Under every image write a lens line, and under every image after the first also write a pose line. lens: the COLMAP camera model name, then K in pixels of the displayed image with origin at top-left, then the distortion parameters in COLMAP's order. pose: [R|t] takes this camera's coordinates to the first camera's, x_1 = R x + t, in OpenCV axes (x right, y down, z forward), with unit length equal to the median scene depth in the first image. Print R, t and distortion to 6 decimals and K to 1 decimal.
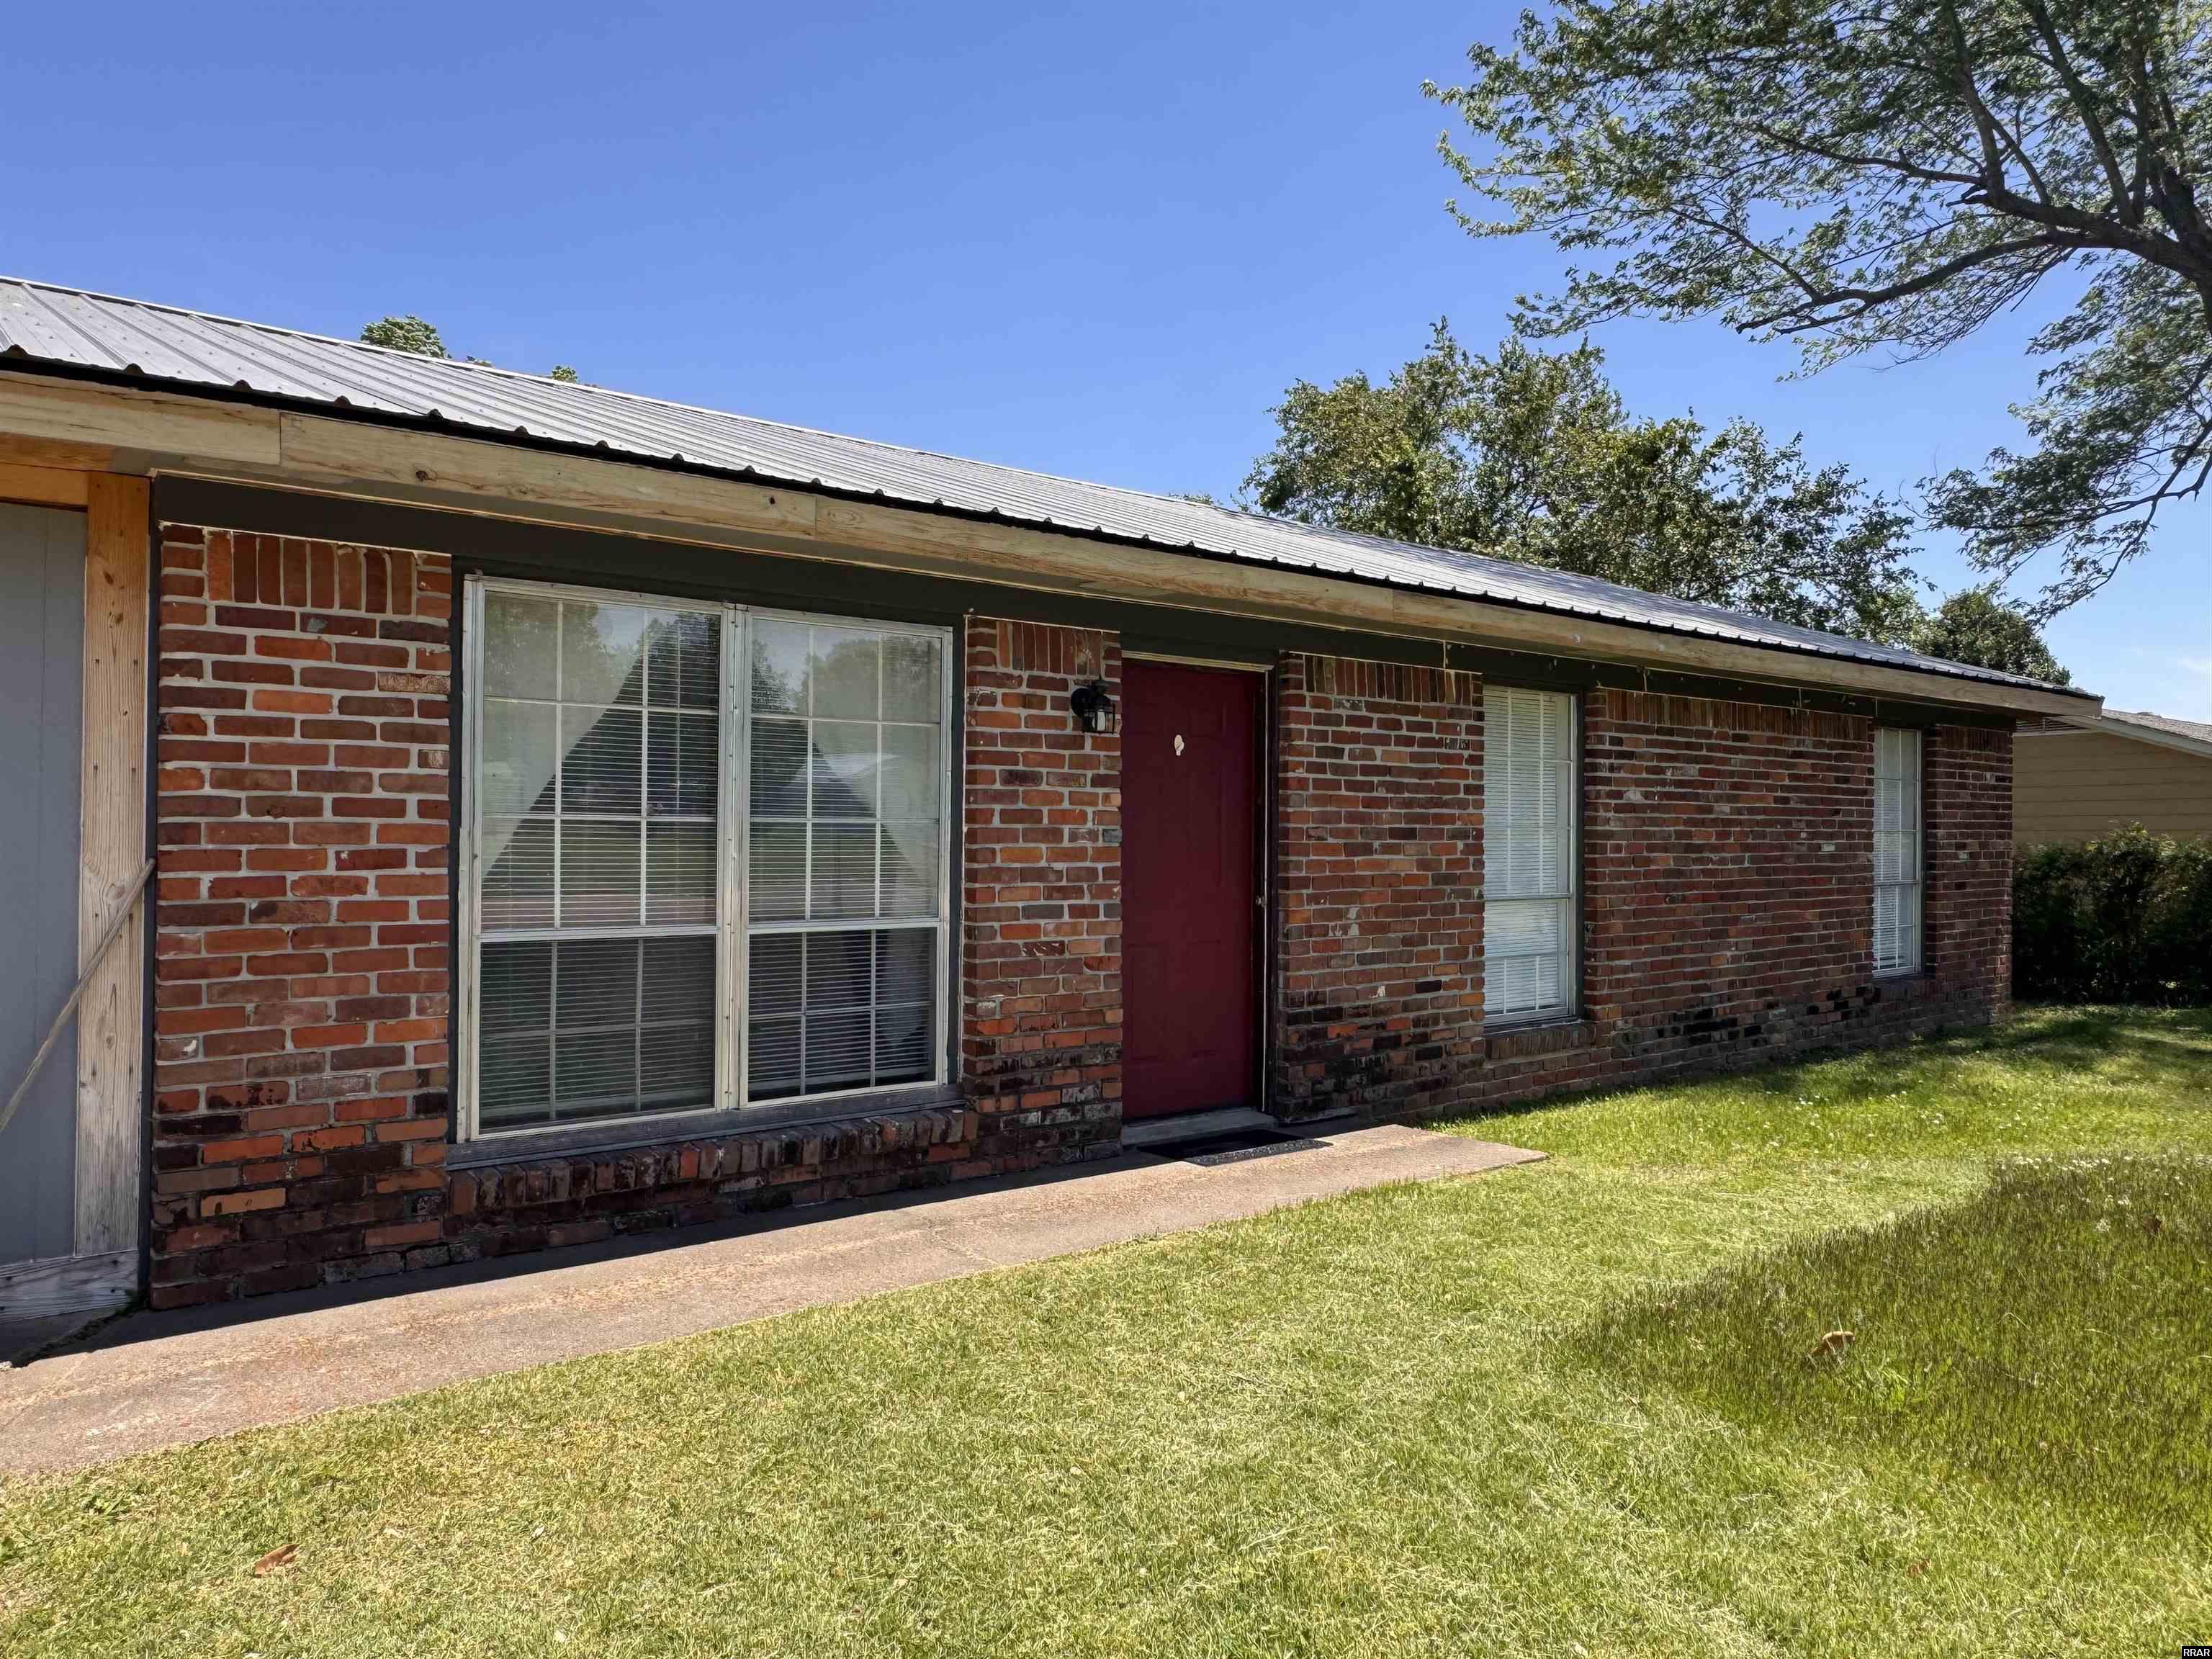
lens RADIAL K [[1474.9, 0, 1107.6], [0, 1474.9, 829.4], [0, 0, 1]] dist [-0.007201, 0.004170]
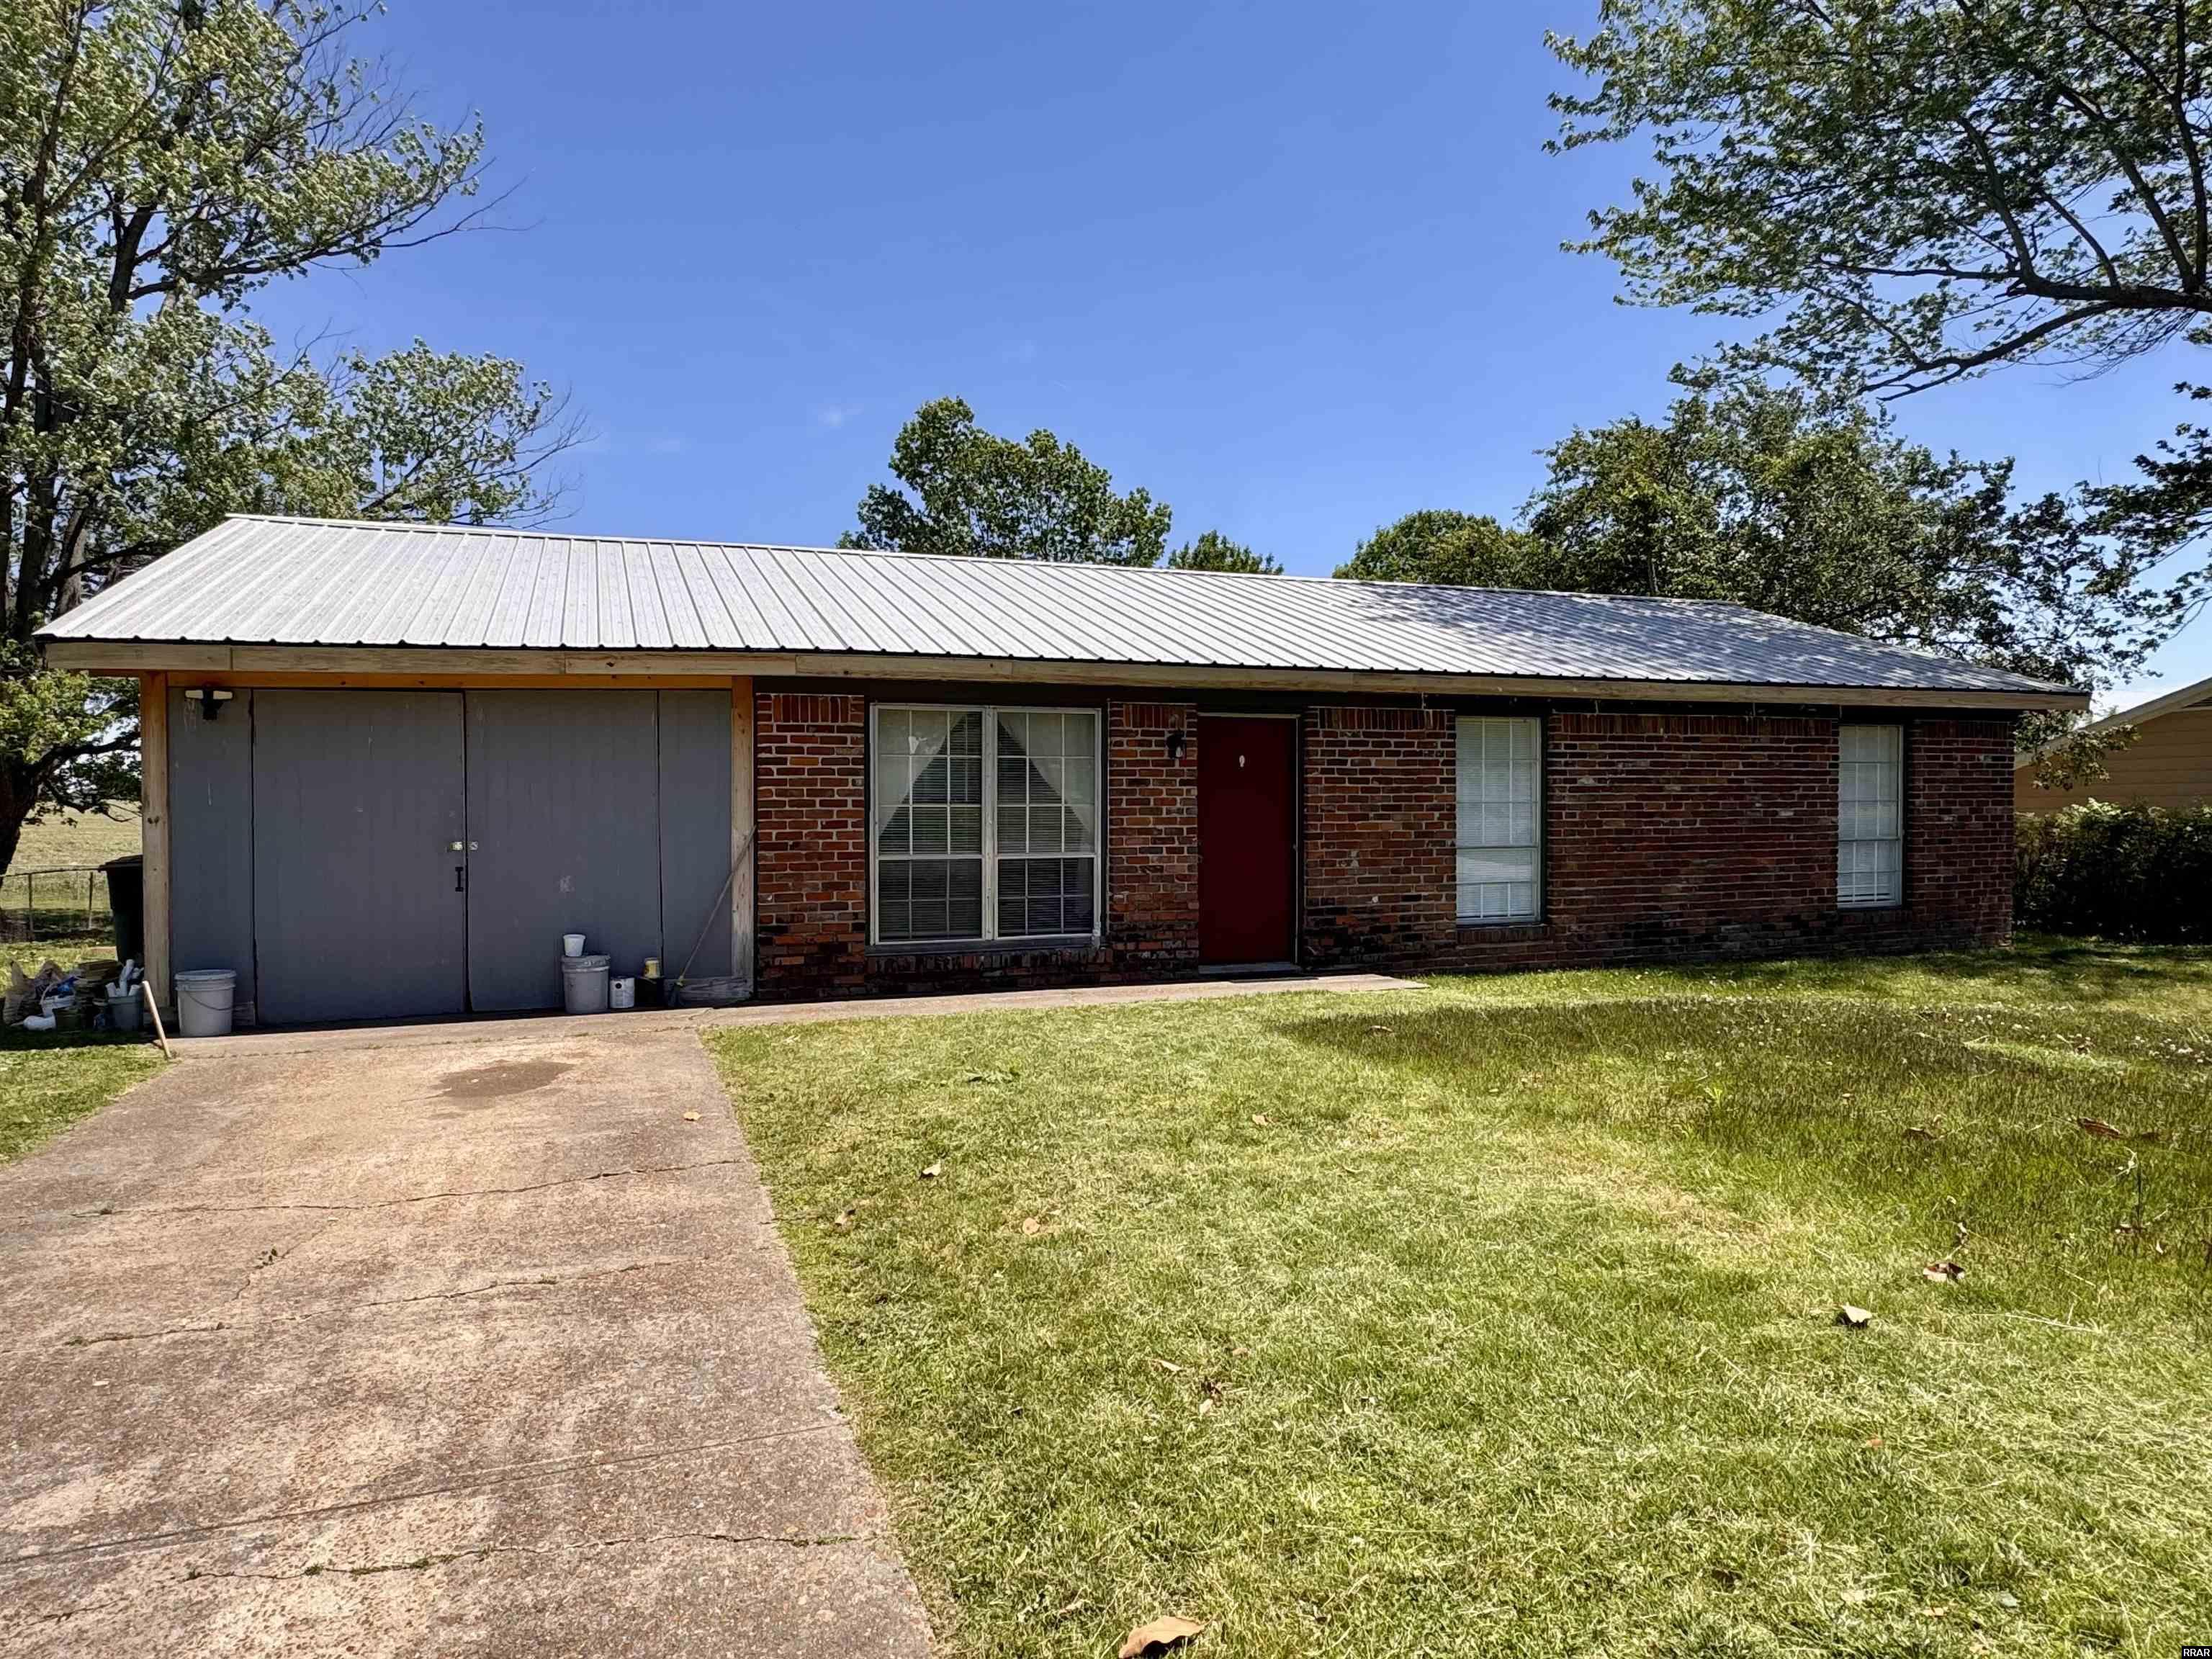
lens RADIAL K [[1356.0, 0, 1105.0], [0, 1356.0, 826.3], [0, 0, 1]] dist [0.004580, 0.000877]
pose [[0.950487, -0.007250, -0.310681, 0.458825], [0.012022, 0.999837, 0.013448, -0.001160], [0.310533, -0.016517, 0.950419, -0.731530]]
